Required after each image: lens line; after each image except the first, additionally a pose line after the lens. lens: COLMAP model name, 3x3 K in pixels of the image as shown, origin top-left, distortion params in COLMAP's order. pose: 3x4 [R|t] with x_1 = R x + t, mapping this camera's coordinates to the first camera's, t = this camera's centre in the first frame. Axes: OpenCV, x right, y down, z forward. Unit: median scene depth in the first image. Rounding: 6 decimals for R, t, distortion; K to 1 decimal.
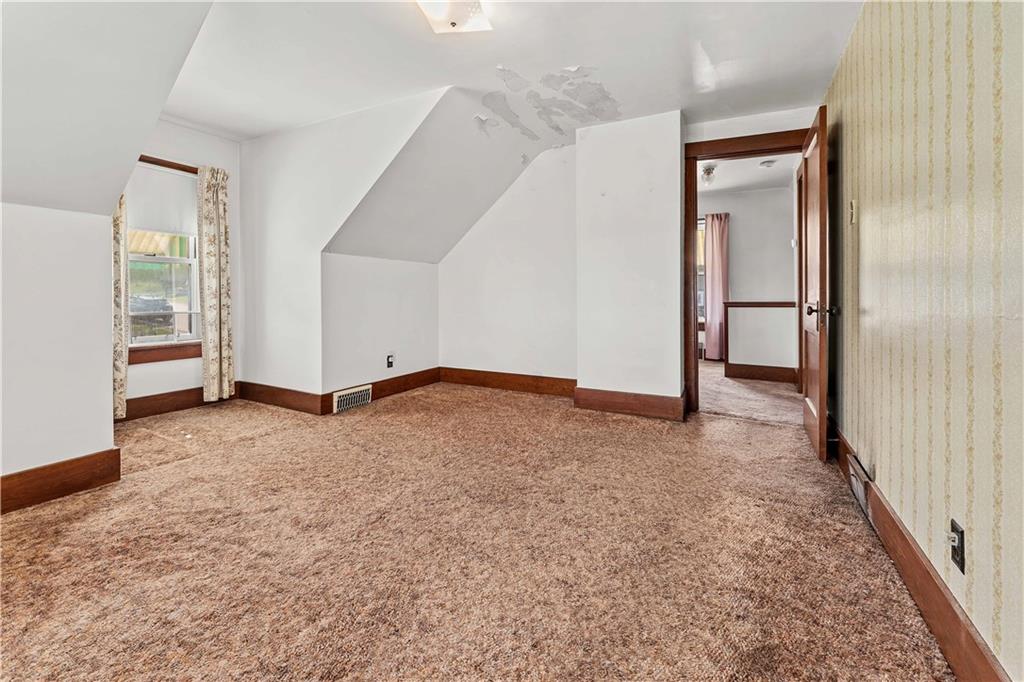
lens RADIAL K [[429.9, 0, 510.3], [0, 429.9, 296.7], [0, 0, 1]] dist [-0.001241, -0.000217]
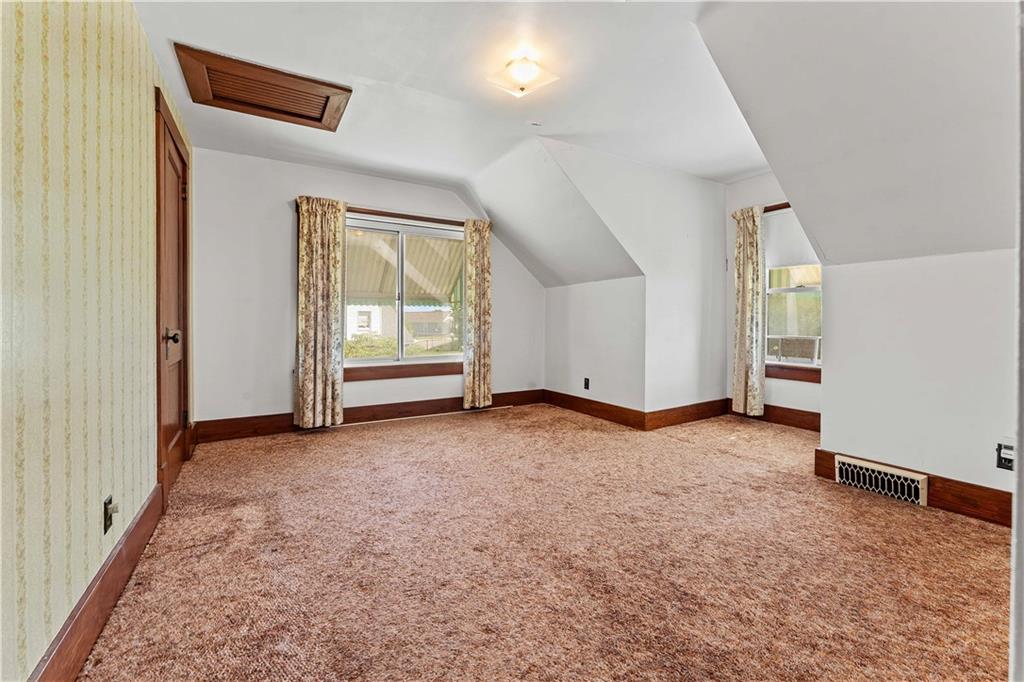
lens RADIAL K [[419.3, 0, 508.1], [0, 419.3, 325.2], [0, 0, 1]] dist [-0.000064, -0.000200]
pose [[-0.515724, 0.007807, -0.856719, 0.996757], [-0.003095, 0.999935, 0.010975, -0.008695], [0.856749, 0.008312, -0.515667, 1.791514]]
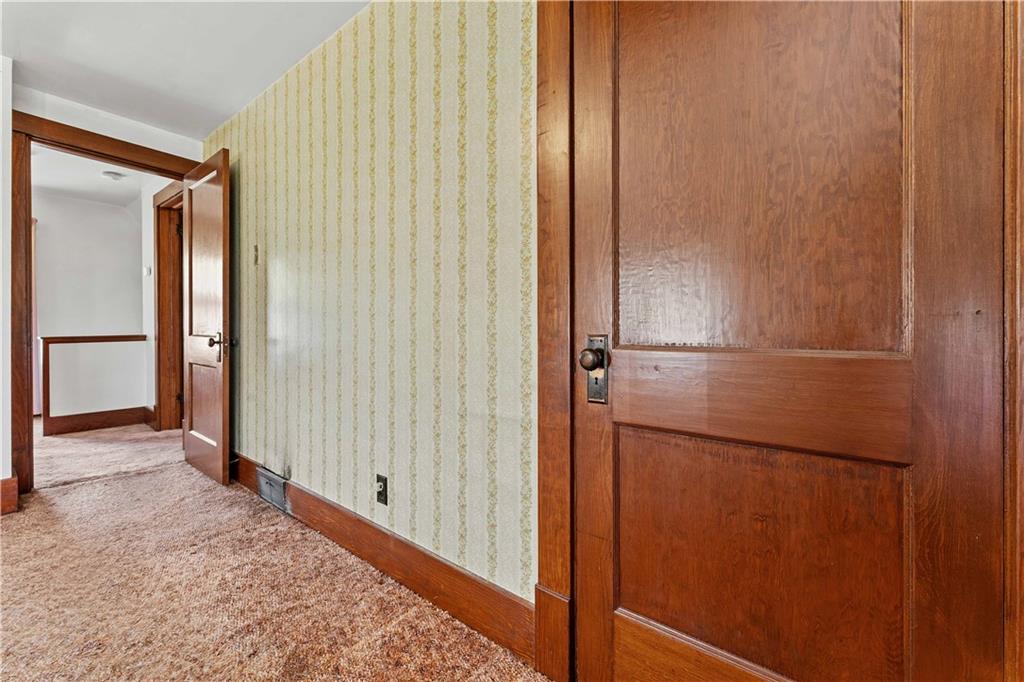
lens RADIAL K [[419.3, 0, 508.1], [0, 419.3, 325.2], [0, 0, 1]] dist [-0.000064, -0.000200]
pose [[0.166173, 0.000743, 0.986096, -0.207117], [0.008173, 0.999964, -0.002131, -0.001188], [-0.986063, 0.008413, 0.166161, 0.169821]]
